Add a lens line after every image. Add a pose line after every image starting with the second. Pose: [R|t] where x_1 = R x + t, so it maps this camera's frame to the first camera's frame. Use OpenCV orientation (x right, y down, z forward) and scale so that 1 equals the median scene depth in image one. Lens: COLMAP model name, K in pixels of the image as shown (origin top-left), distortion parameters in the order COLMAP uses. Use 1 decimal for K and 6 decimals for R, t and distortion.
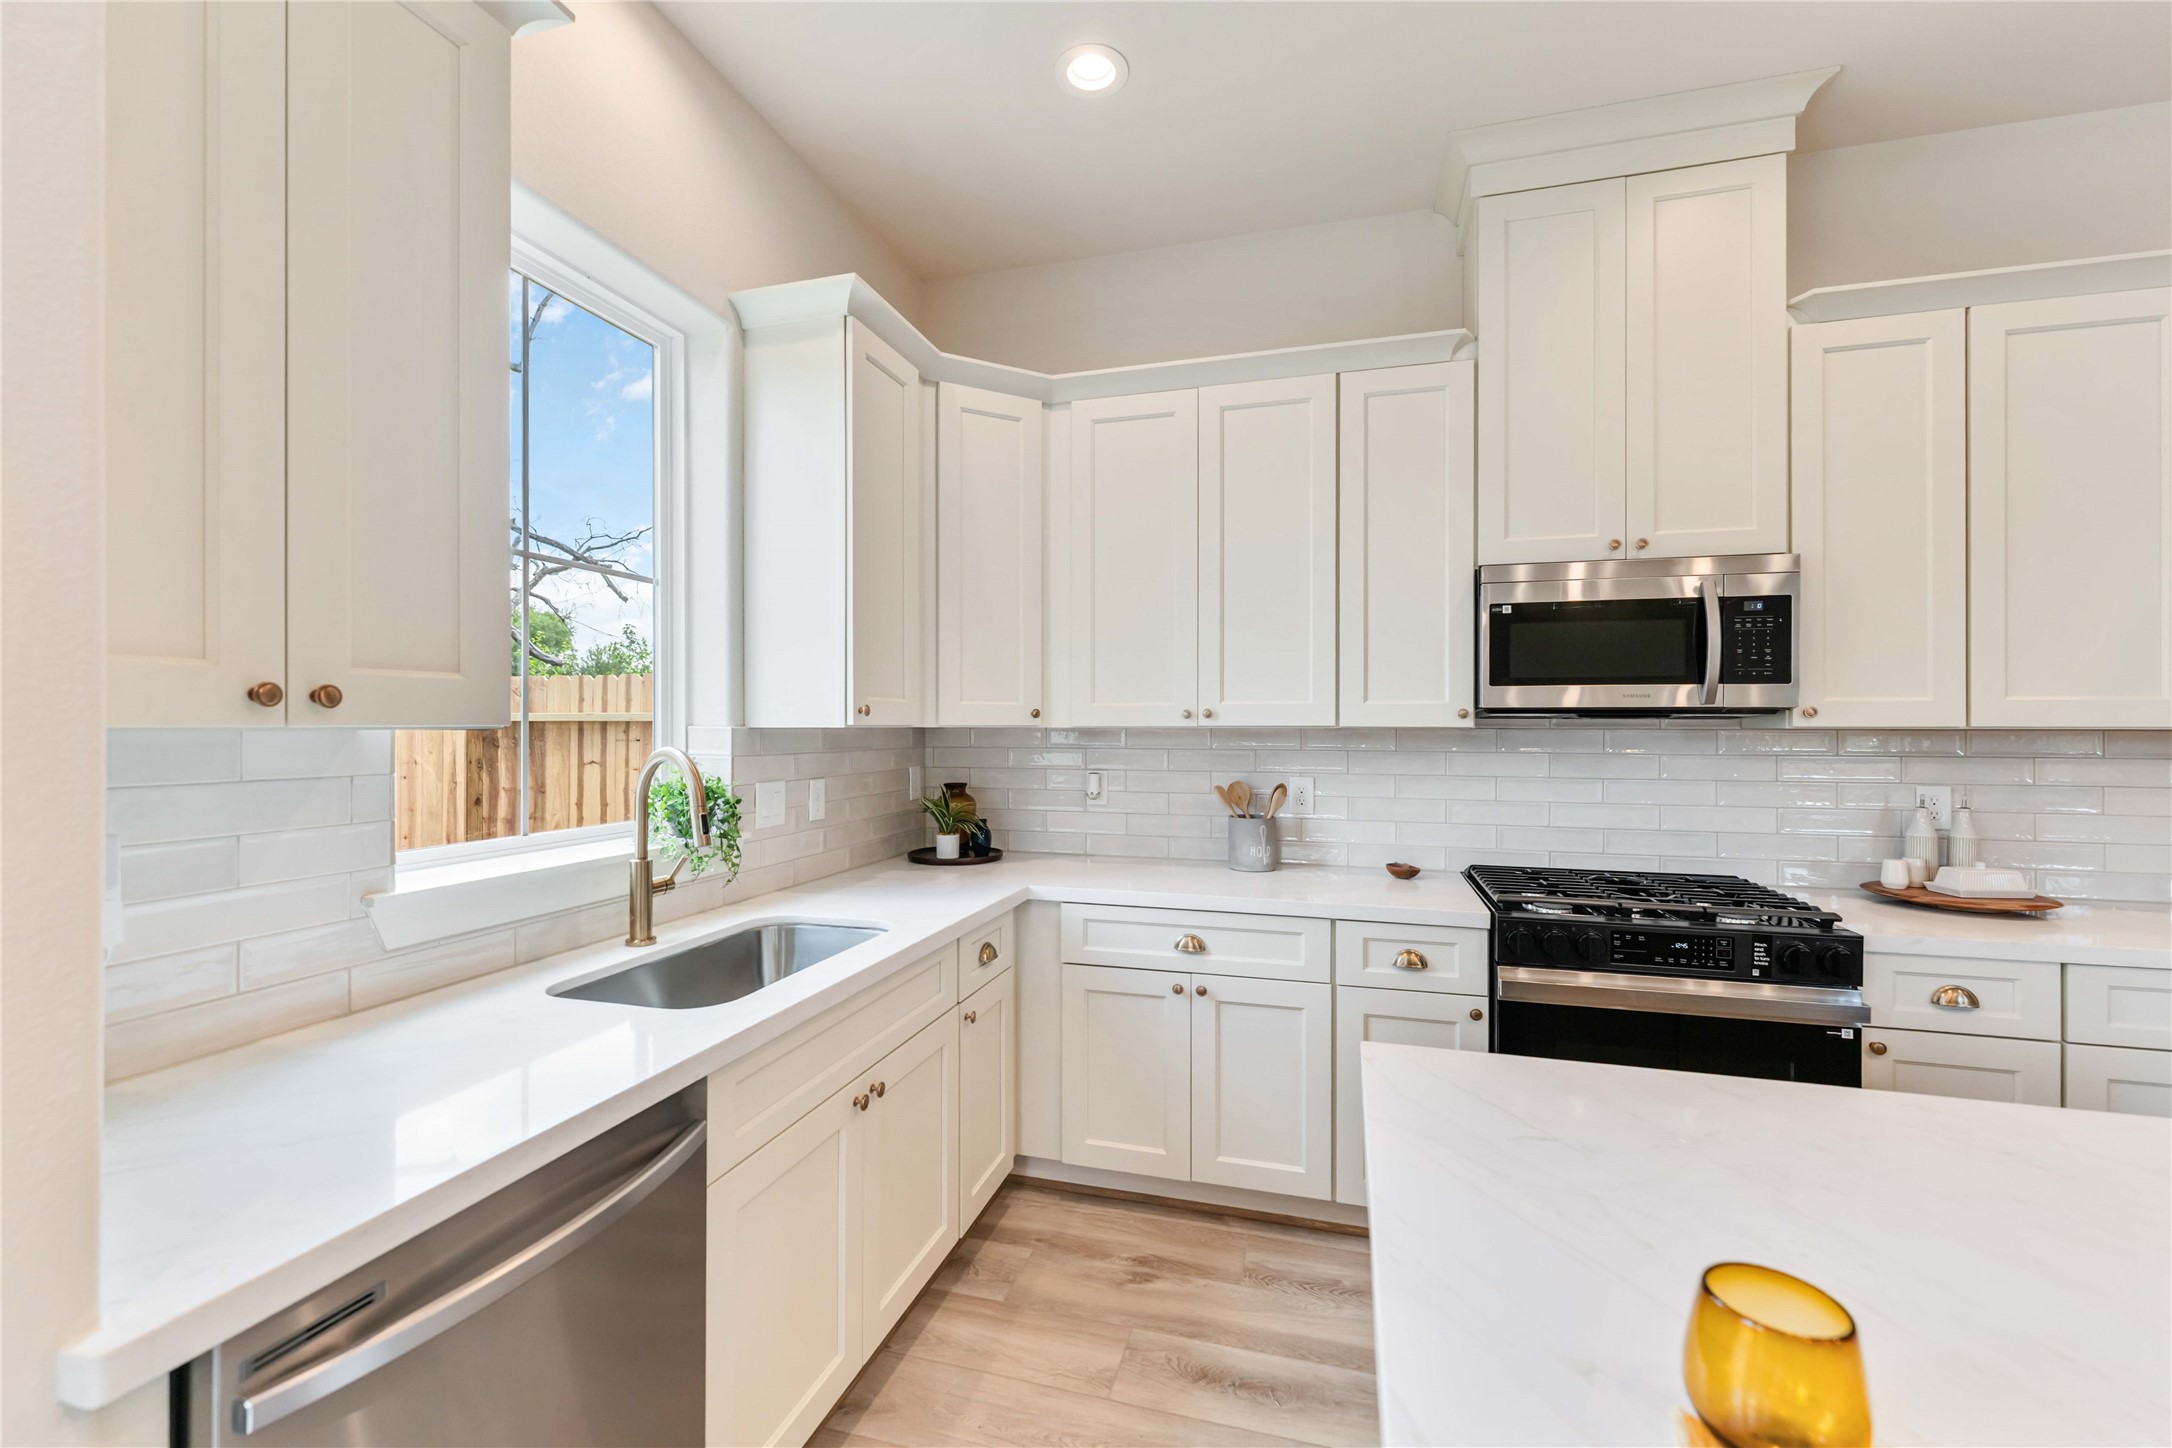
lens RADIAL K [[896.4, 0, 1092.6], [0, 896.4, 719.8], [0, 0, 1]] dist [0.001149, -0.000507]
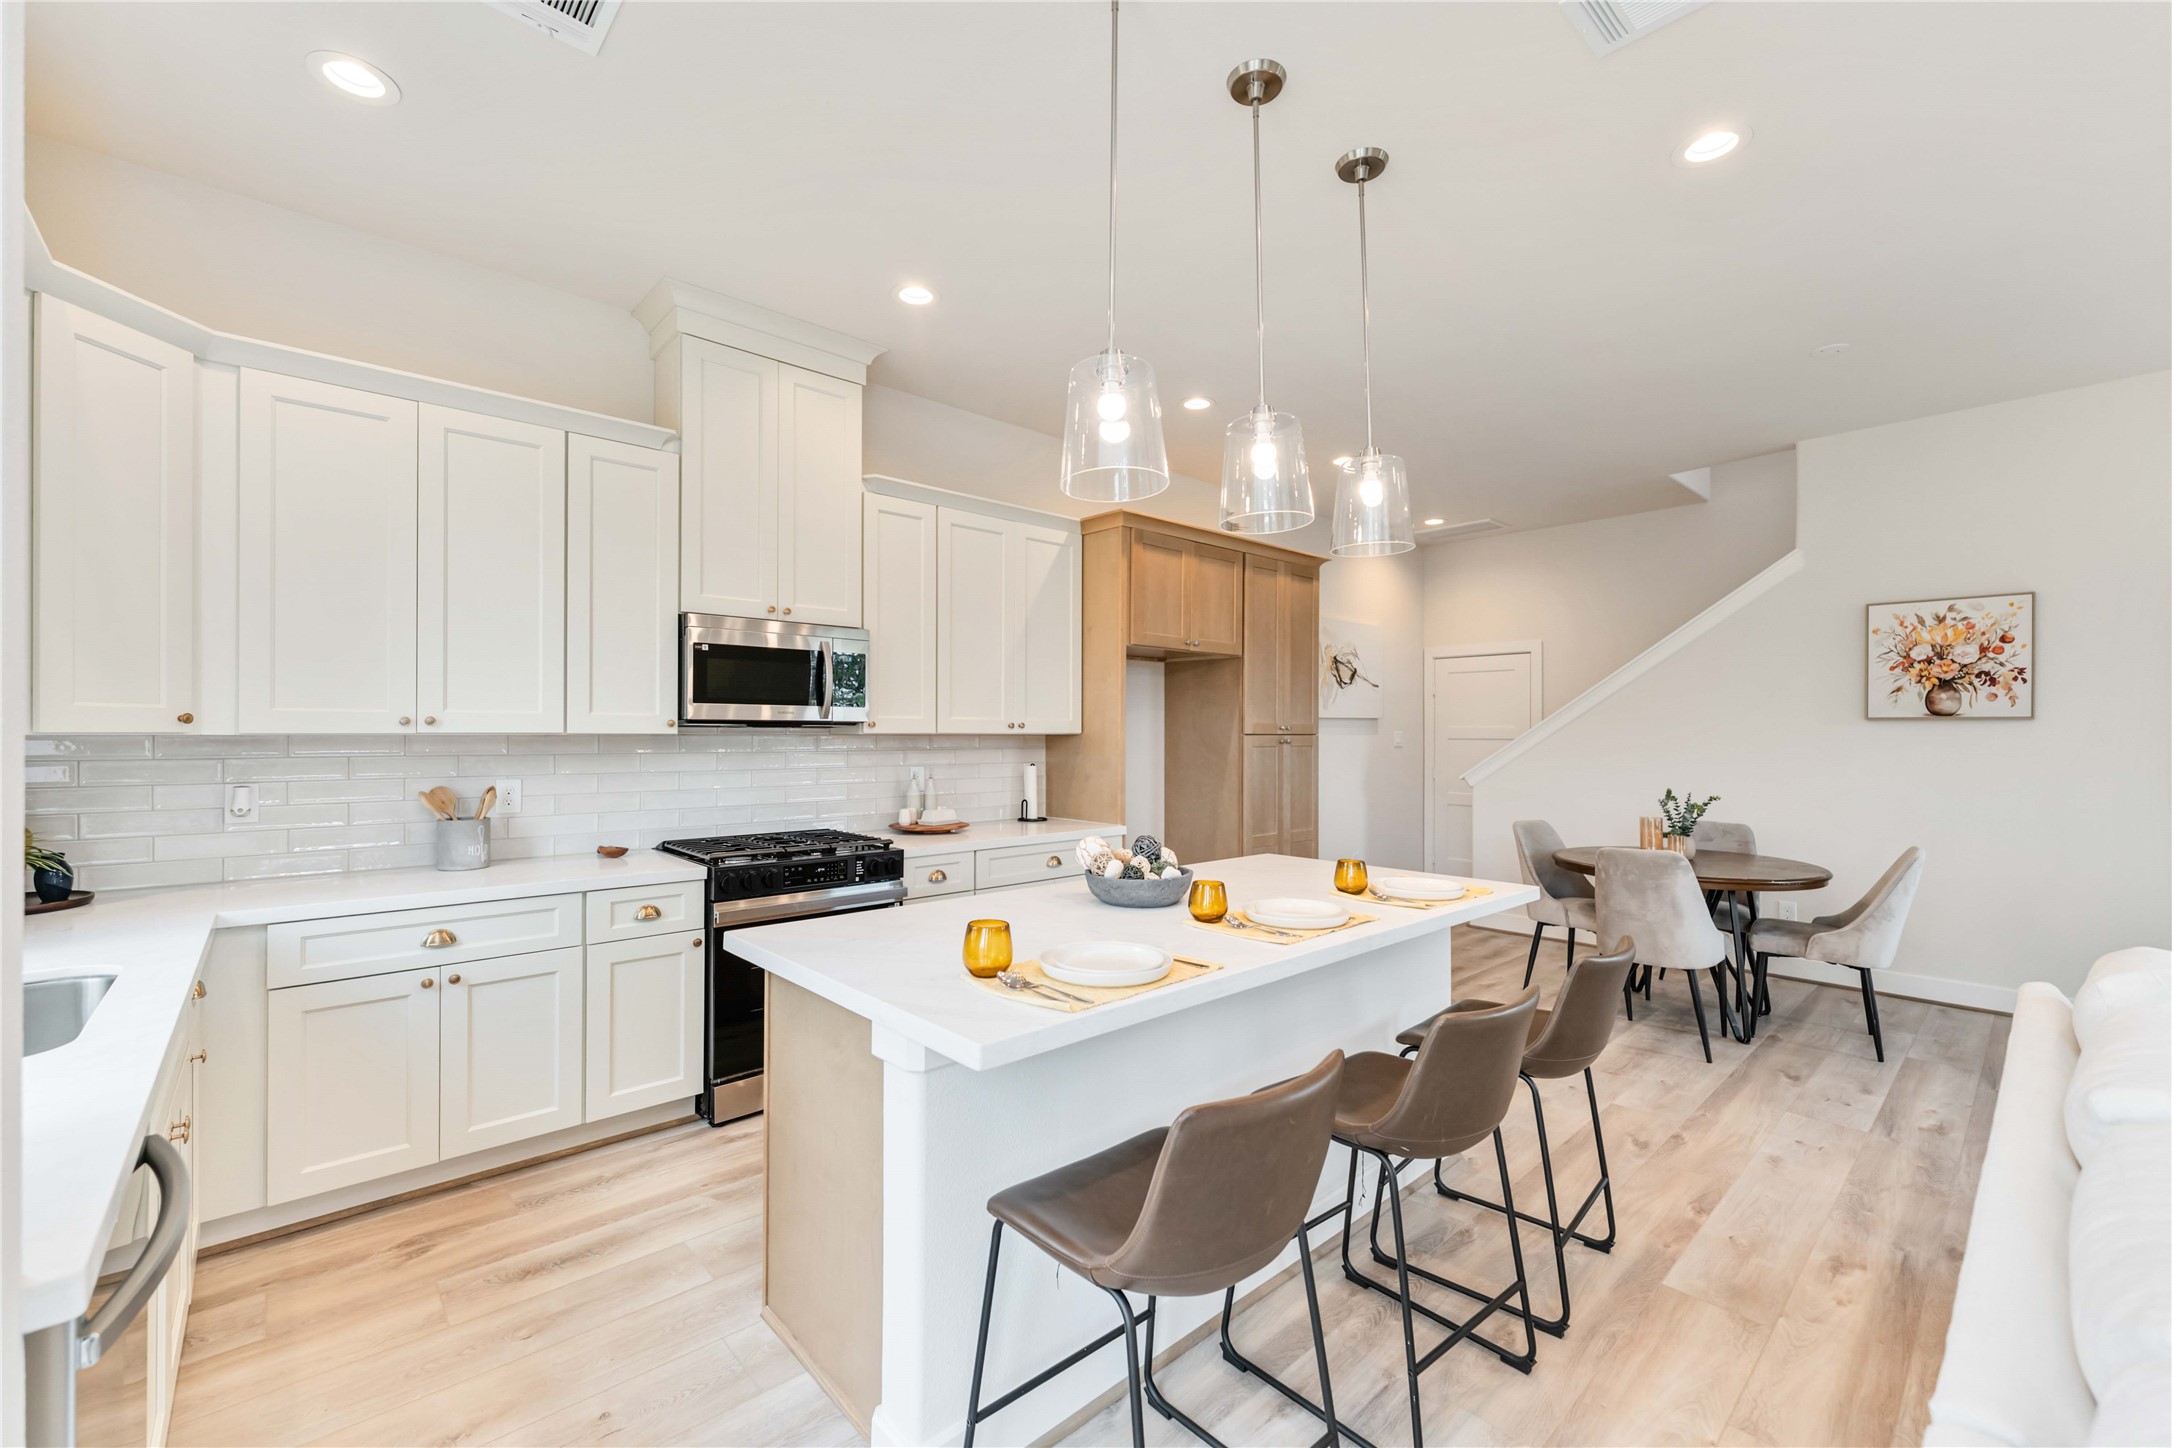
lens RADIAL K [[896.4, 0, 1081.8], [0, 896.4, 729.0], [0, 0, 1]] dist [0.001149, -0.000507]
pose [[0.525363, 0.003257, 0.850872, -0.398269], [-0.005491, 0.999985, -0.000437, -0.001368], [-0.850861, -0.004443, 0.525373, -0.204130]]
